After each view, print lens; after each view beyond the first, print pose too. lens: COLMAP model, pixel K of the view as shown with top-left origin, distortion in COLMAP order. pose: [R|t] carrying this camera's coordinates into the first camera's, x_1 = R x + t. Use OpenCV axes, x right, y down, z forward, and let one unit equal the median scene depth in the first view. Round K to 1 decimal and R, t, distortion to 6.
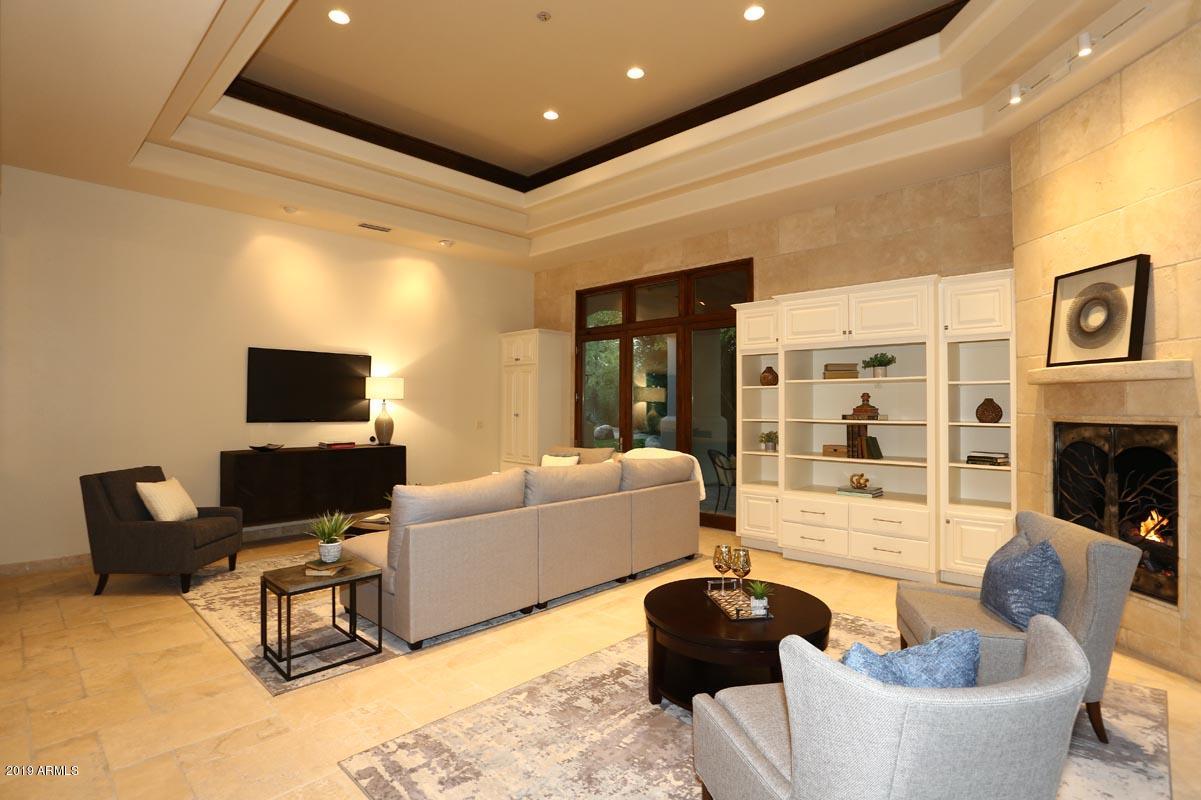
lens RADIAL K [[590.7, 0, 590.7], [0, 590.7, 399.5], [0, 0, 1]] dist [-0.063867, 0.035097]
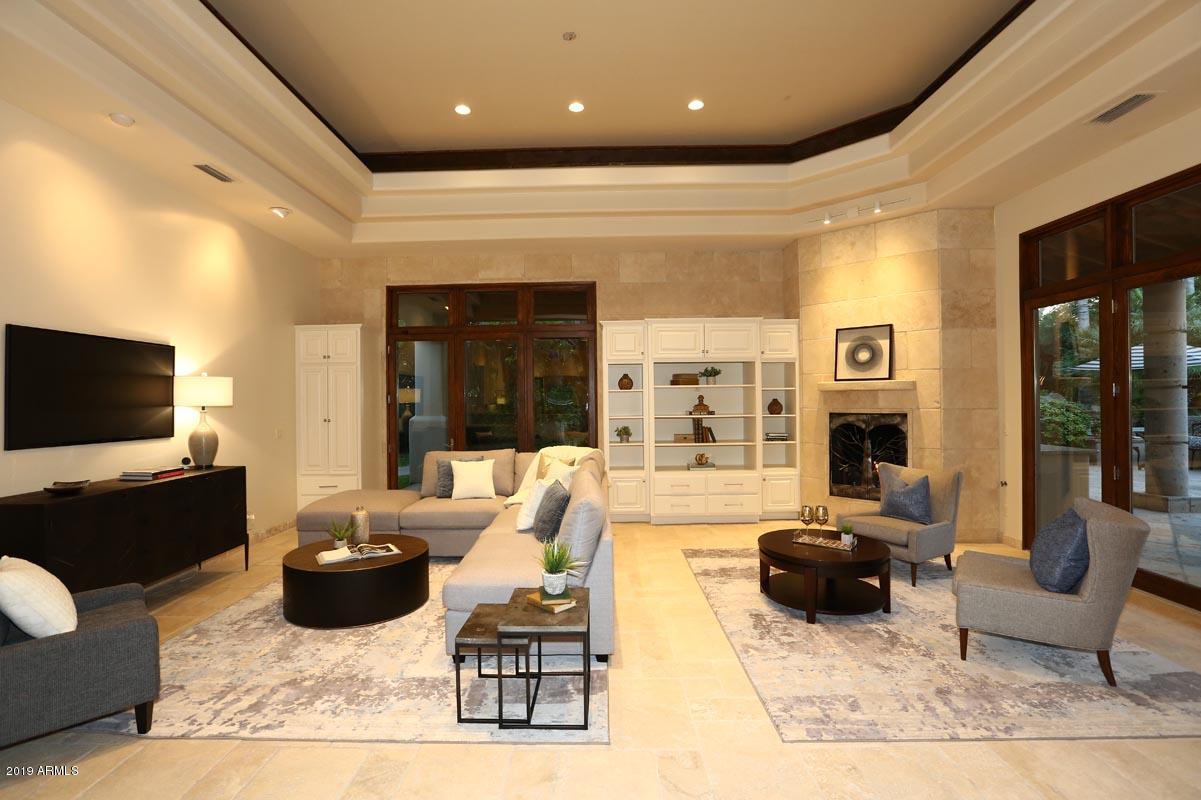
lens RADIAL K [[553.3, 0, 596.3], [0, 553.3, 401.0], [0, 0, 1]] dist [-0.058418, 0.022208]
pose [[0.728315, -0.014832, 0.685082, -0.655365], [0.006650, 0.999872, 0.014578, -0.019841], [-0.685210, -0.006061, 0.728320, 0.230462]]
